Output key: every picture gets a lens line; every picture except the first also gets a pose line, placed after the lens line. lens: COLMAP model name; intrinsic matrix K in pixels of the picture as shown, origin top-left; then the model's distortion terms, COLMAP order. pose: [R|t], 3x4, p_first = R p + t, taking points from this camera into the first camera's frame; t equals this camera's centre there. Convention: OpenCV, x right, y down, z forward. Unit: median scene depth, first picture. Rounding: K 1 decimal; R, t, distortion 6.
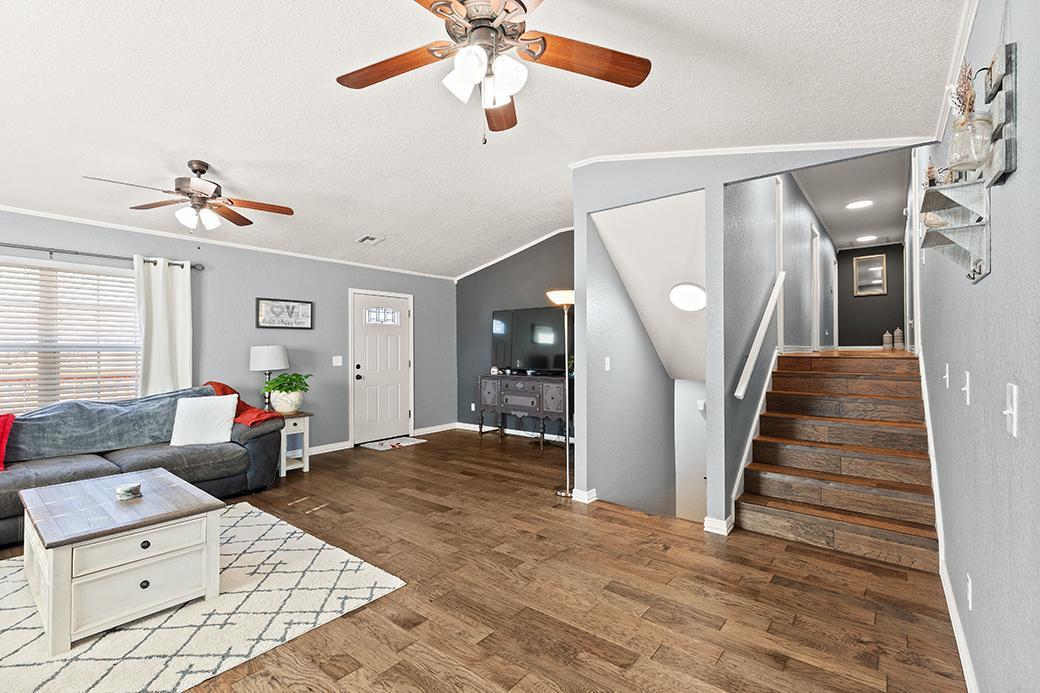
lens RADIAL K [[463.7, 0, 519.5], [0, 463.7, 345.6], [0, 0, 1]] dist [0.000161, 0.000223]
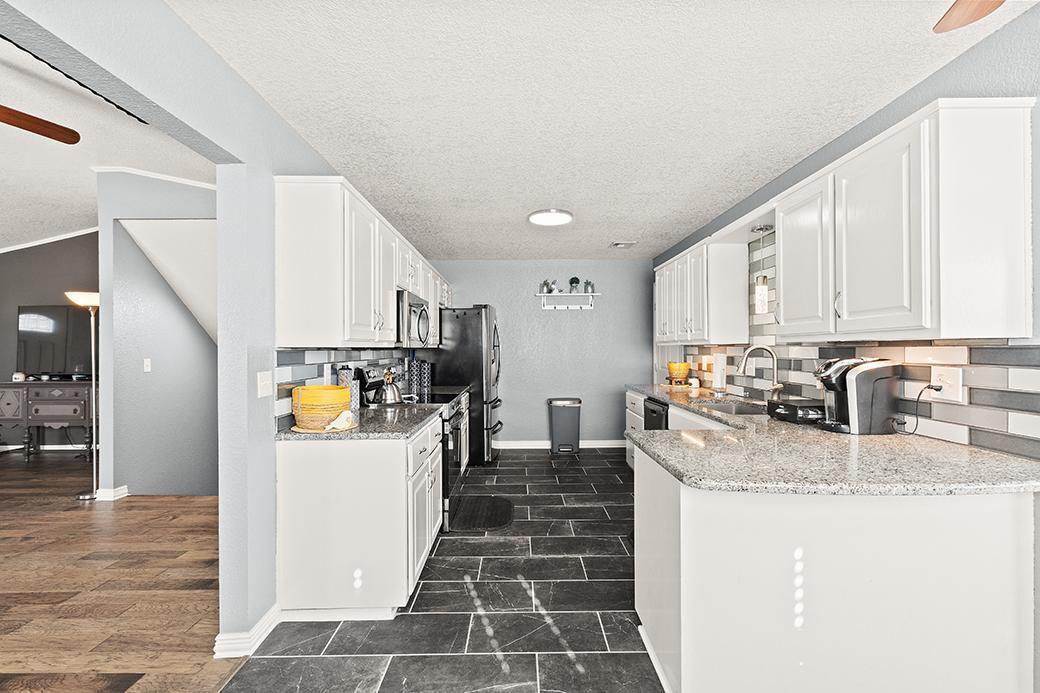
lens RADIAL K [[463.7, 0, 521.9], [0, 463.7, 348.8], [0, 0, 1]] dist [0.000161, 0.000223]
pose [[0.772977, -0.004808, 0.634415, 0.184376], [0.000353, 0.999974, 0.007149, -0.004641], [-0.634433, -0.005302, 0.772959, -0.355393]]
